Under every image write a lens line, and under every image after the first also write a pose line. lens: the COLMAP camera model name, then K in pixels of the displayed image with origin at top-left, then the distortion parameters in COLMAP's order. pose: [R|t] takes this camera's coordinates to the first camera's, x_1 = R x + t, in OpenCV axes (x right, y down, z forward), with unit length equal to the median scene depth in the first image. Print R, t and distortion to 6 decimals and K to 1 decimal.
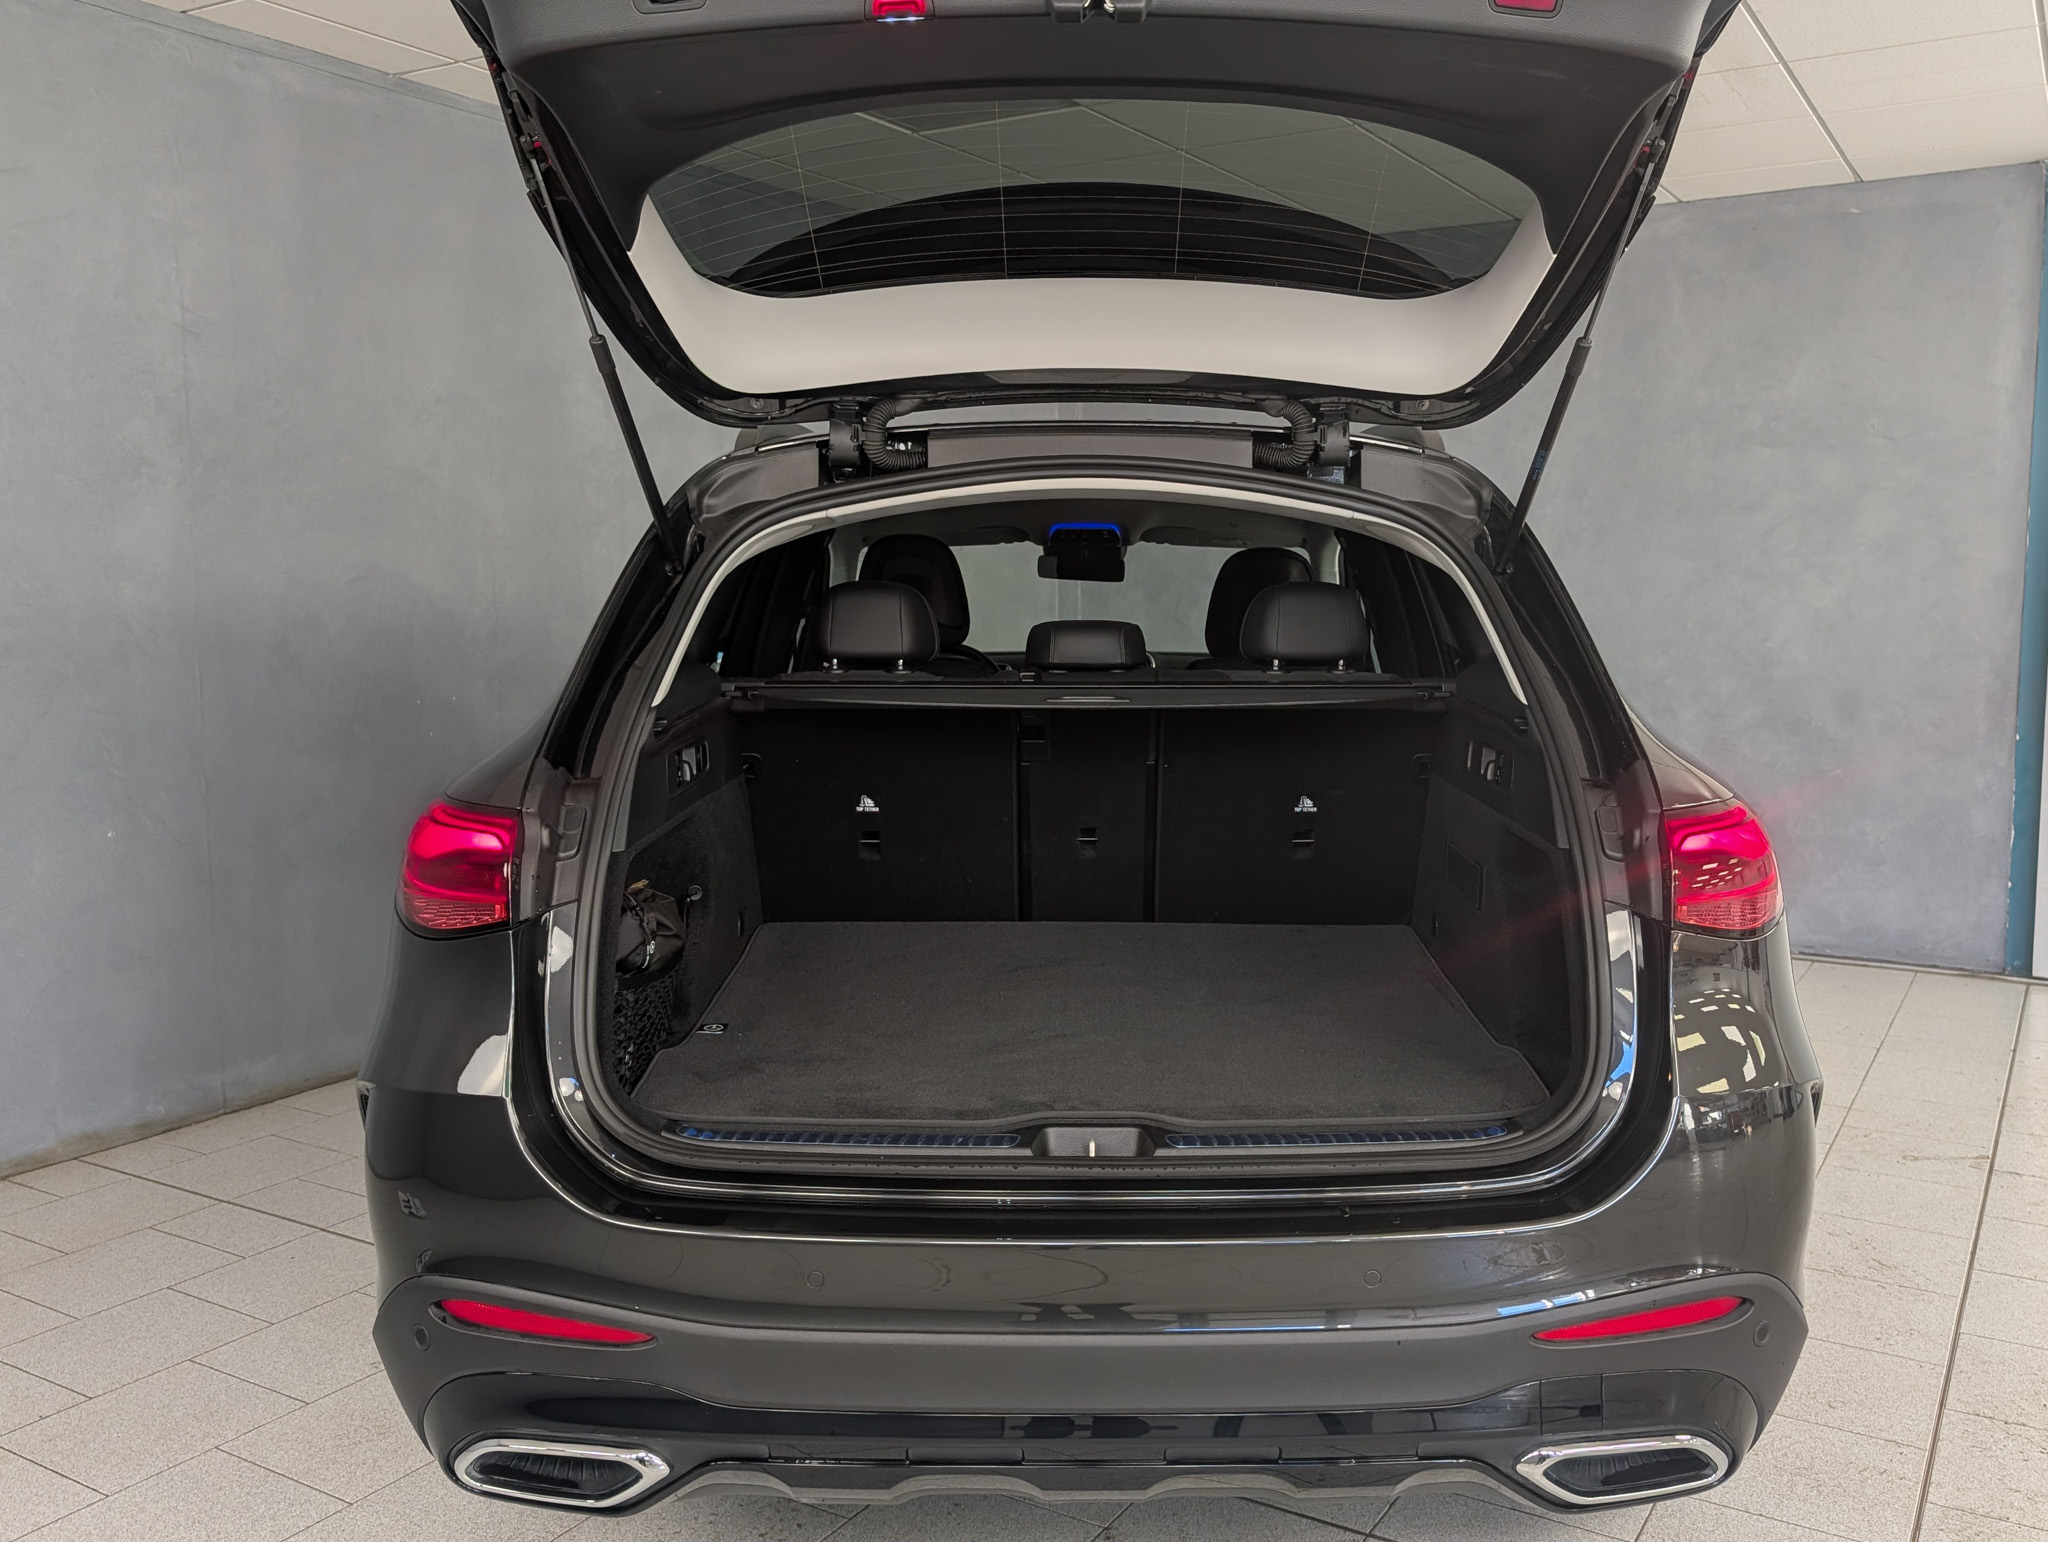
lens RADIAL K [[1590.2, 0, 1024.0], [0, 1590.2, 771.0], [0, 0, 1]] dist [0.040710, -0.002009]
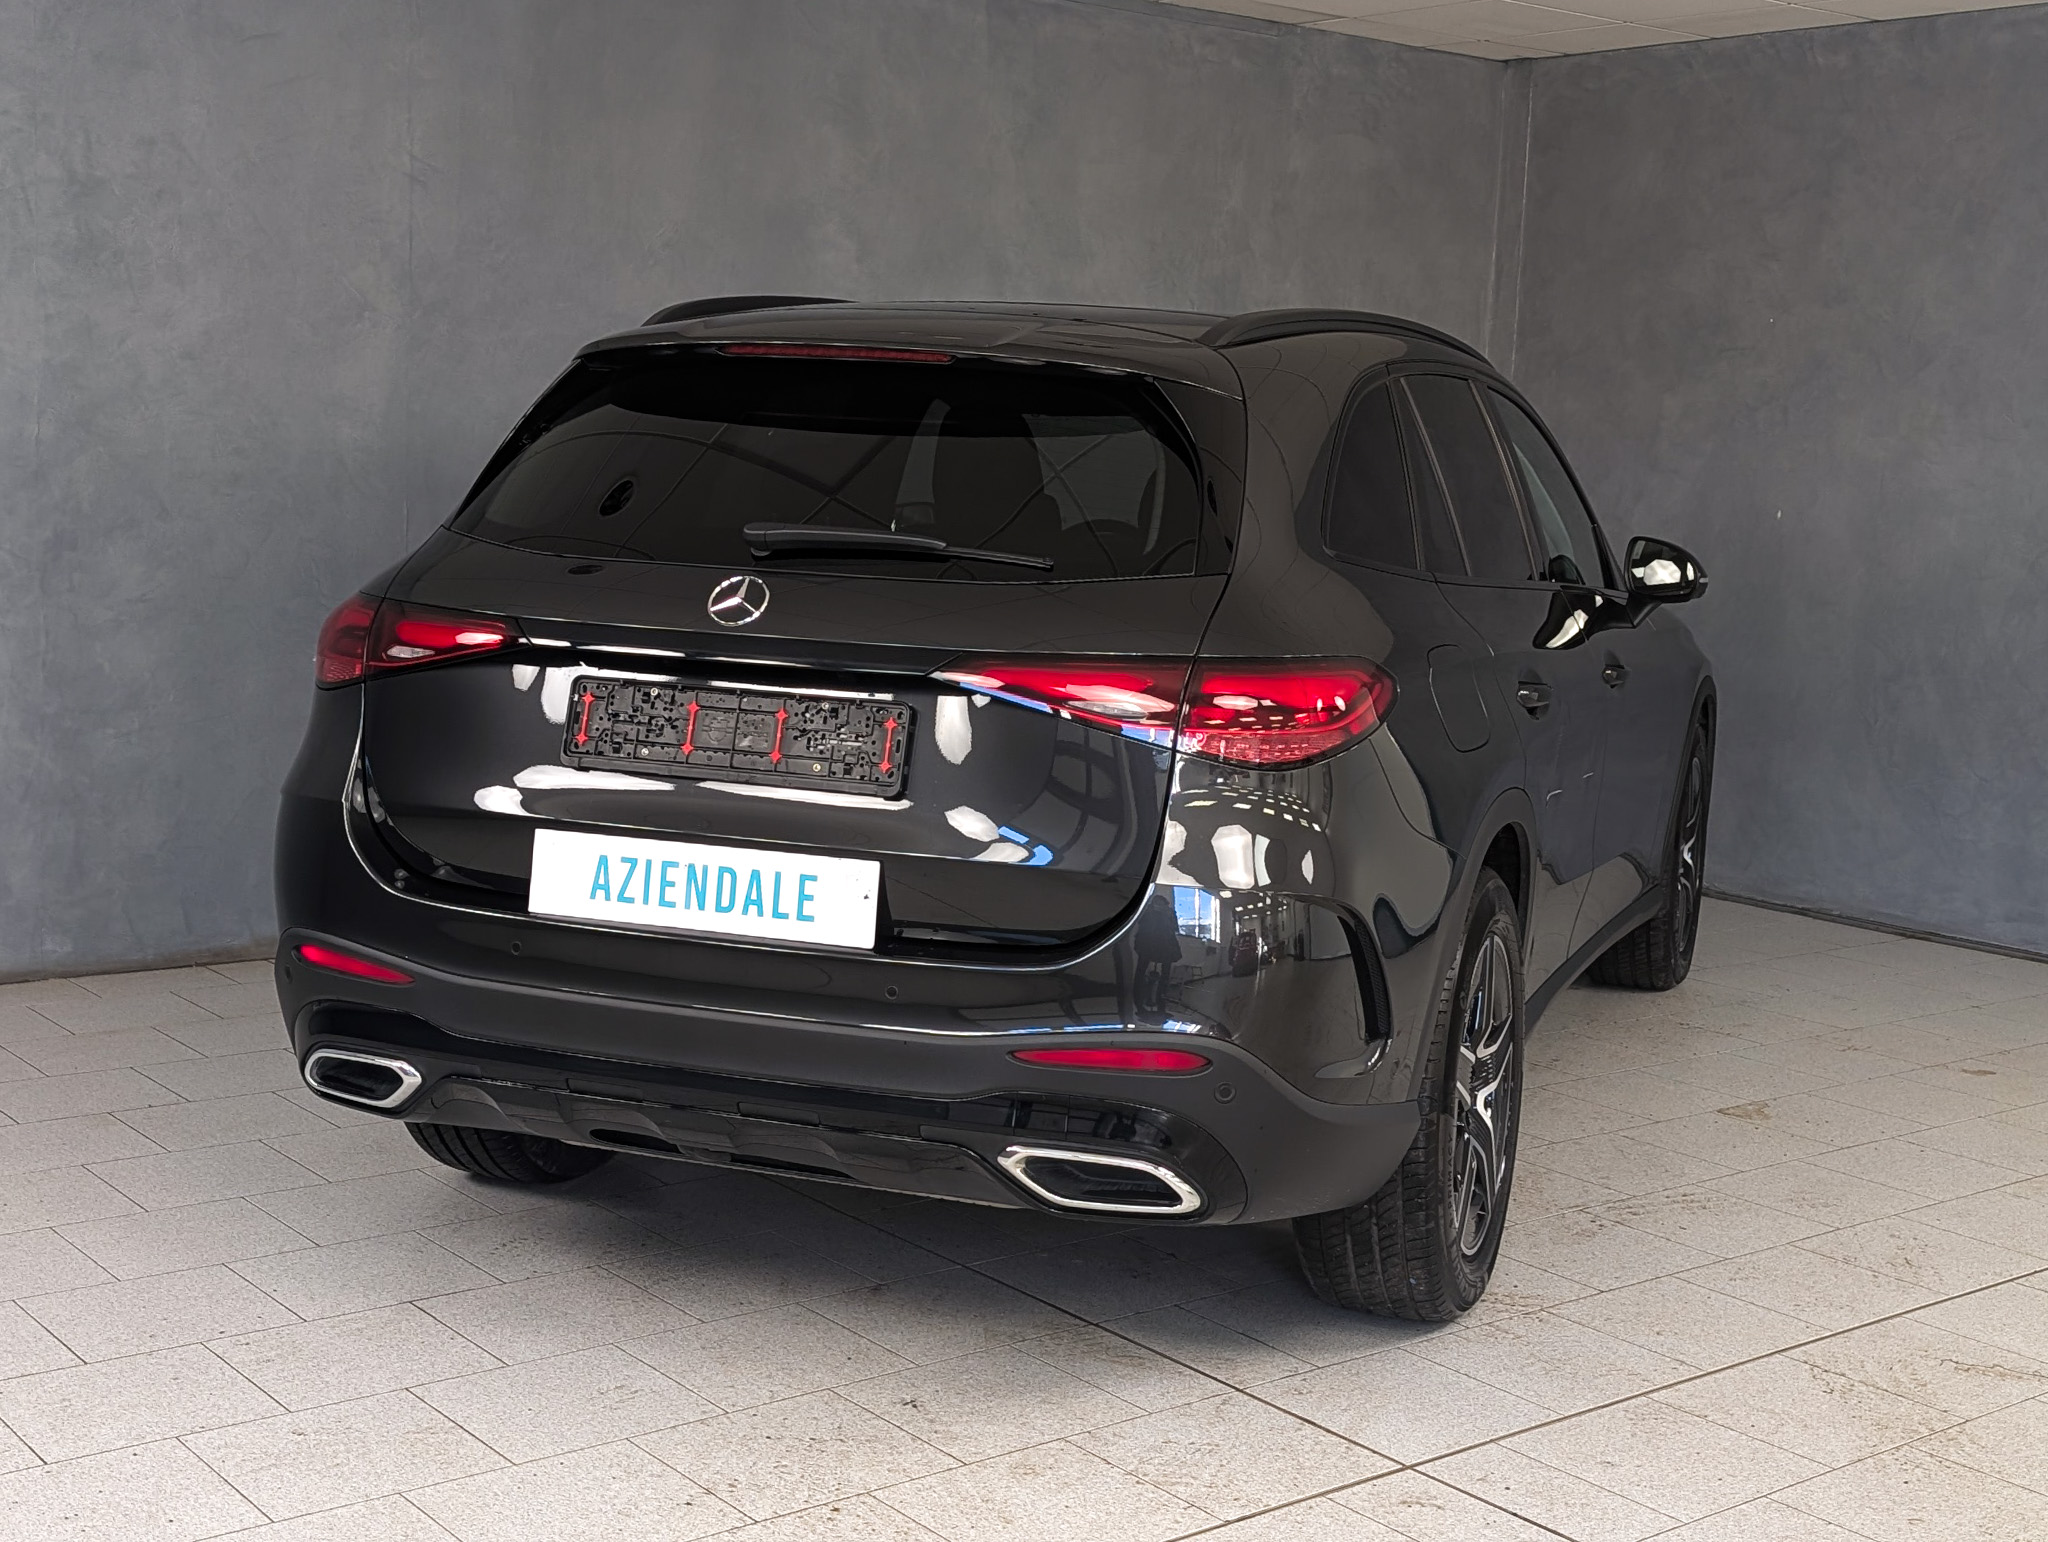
lens RADIAL K [[2331.3, 0, 1024.0], [0, 2331.3, 771.0], [0, 0, 1]] dist [0.092398, -0.047702]
pose [[0.942543, 0.086529, -0.322686, 0.379159], [-0.082031, 0.996249, 0.027539, 0.032151], [0.323859, 0.000514, 0.946105, -0.311631]]
